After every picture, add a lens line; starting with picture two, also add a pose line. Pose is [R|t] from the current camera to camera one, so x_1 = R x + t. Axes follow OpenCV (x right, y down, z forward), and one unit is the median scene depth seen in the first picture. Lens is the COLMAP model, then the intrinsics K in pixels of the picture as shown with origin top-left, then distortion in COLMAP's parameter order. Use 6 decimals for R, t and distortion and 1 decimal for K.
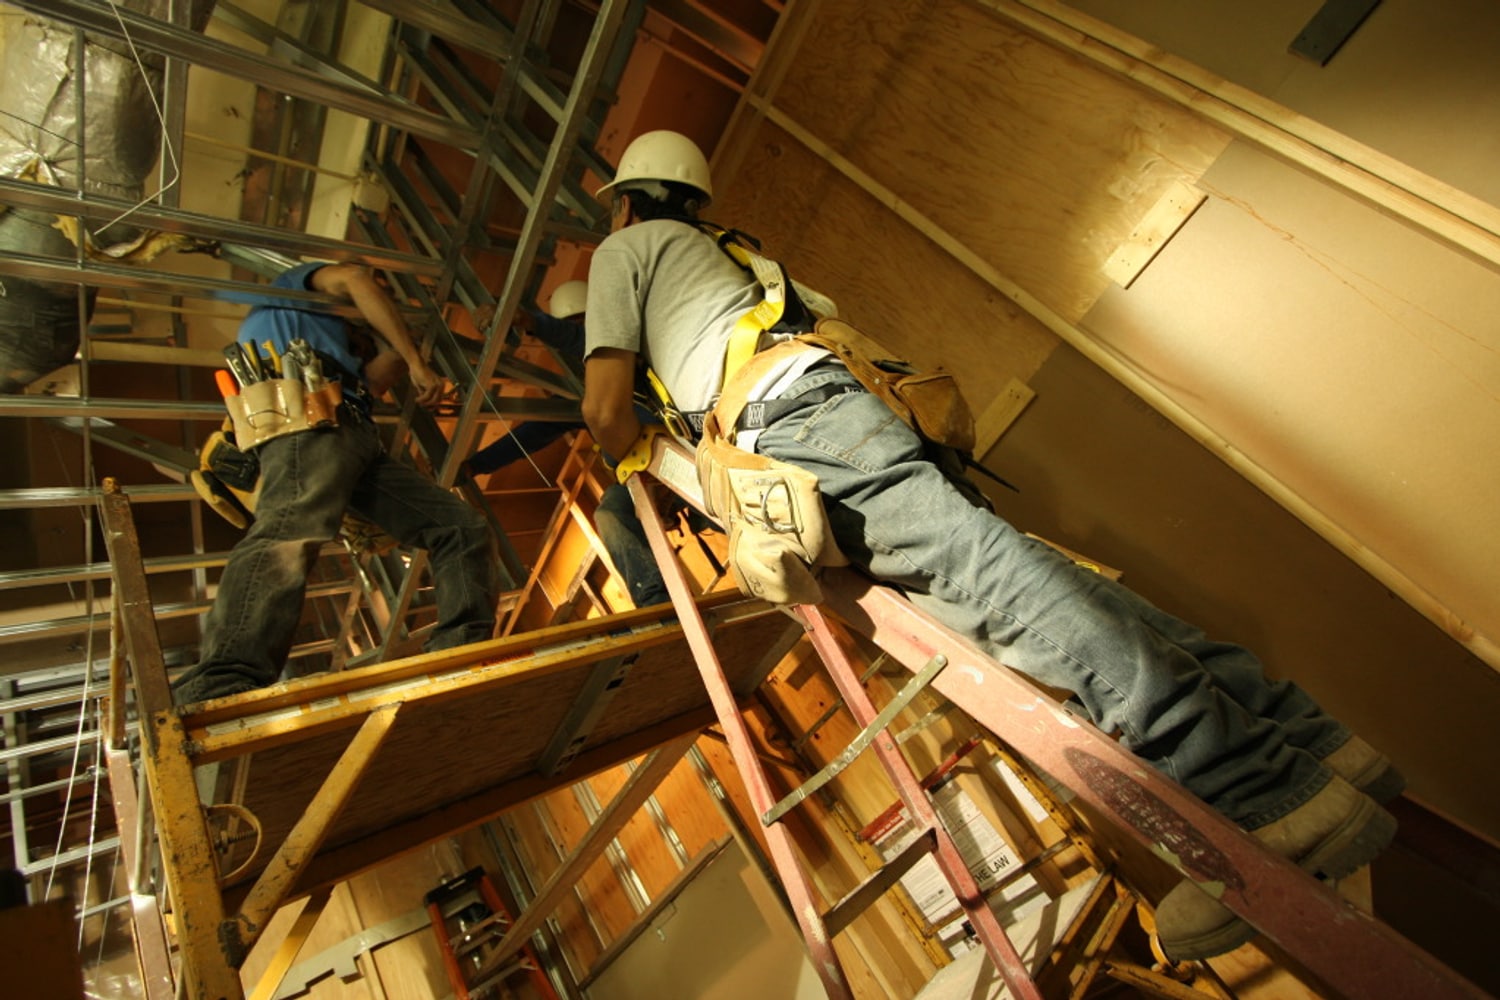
lens RADIAL K [[697.2, 0, 748.5], [0, 697.2, 508.6], [0, 0, 1]] dist [-0.018222, 0.004295]
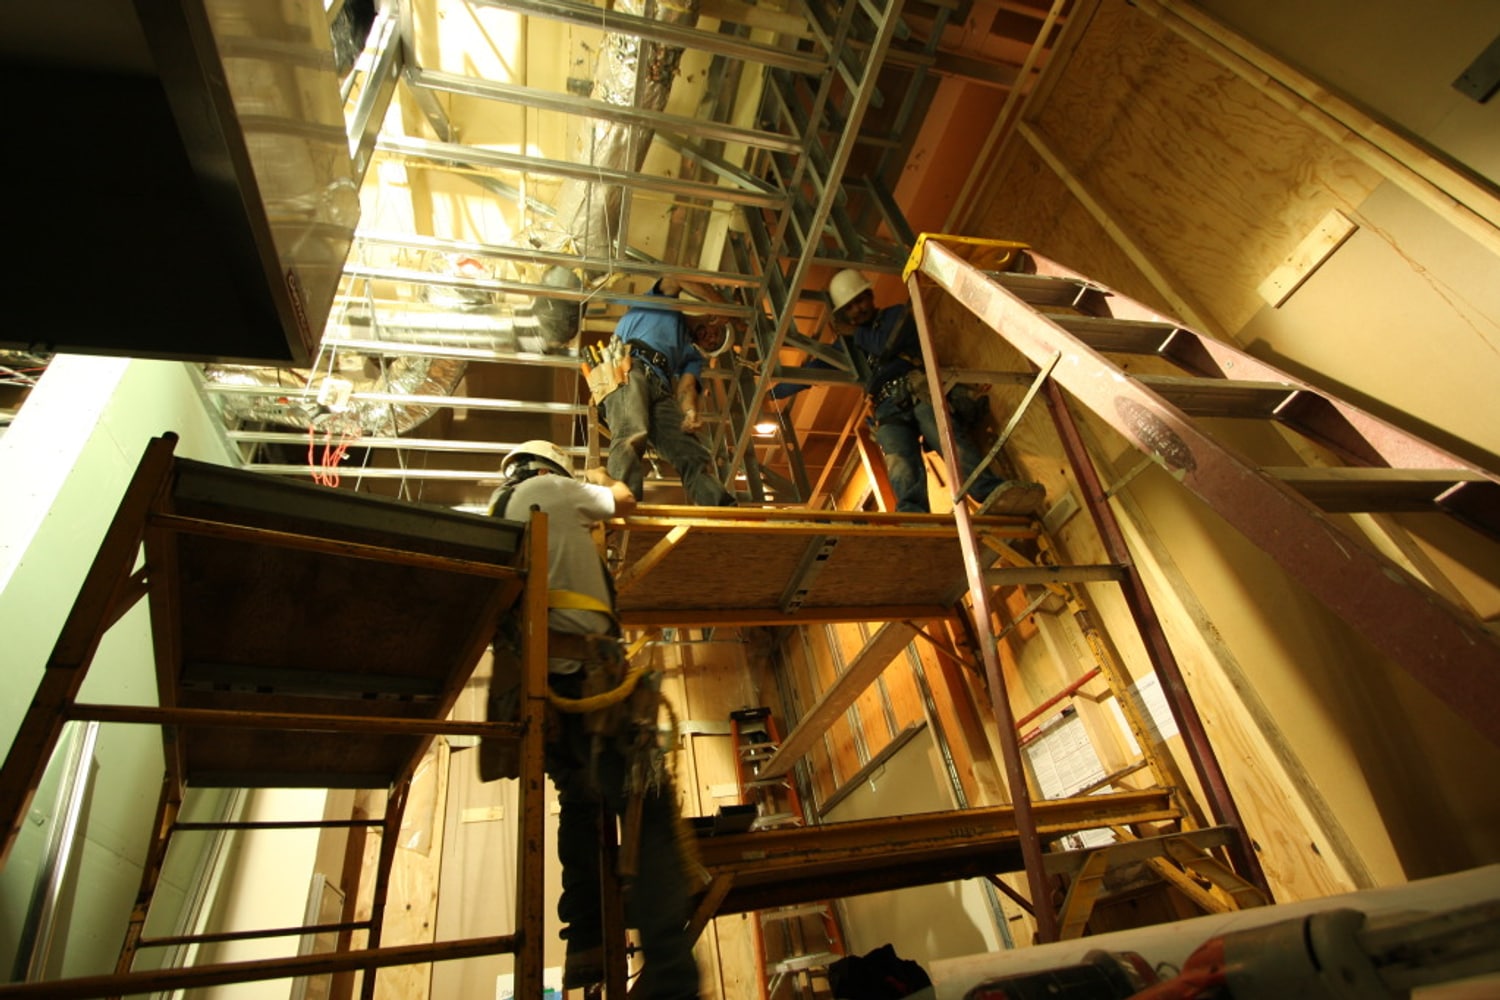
lens RADIAL K [[697.2, 0, 749.3], [0, 697.2, 503.3], [0, 0, 1]] dist [-0.018222, 0.004295]
pose [[0.852946, 0.156672, -0.497933, 0.418357], [-0.123206, 0.987368, 0.099622, -0.013780], [0.507251, -0.023624, 0.861475, -0.386479]]
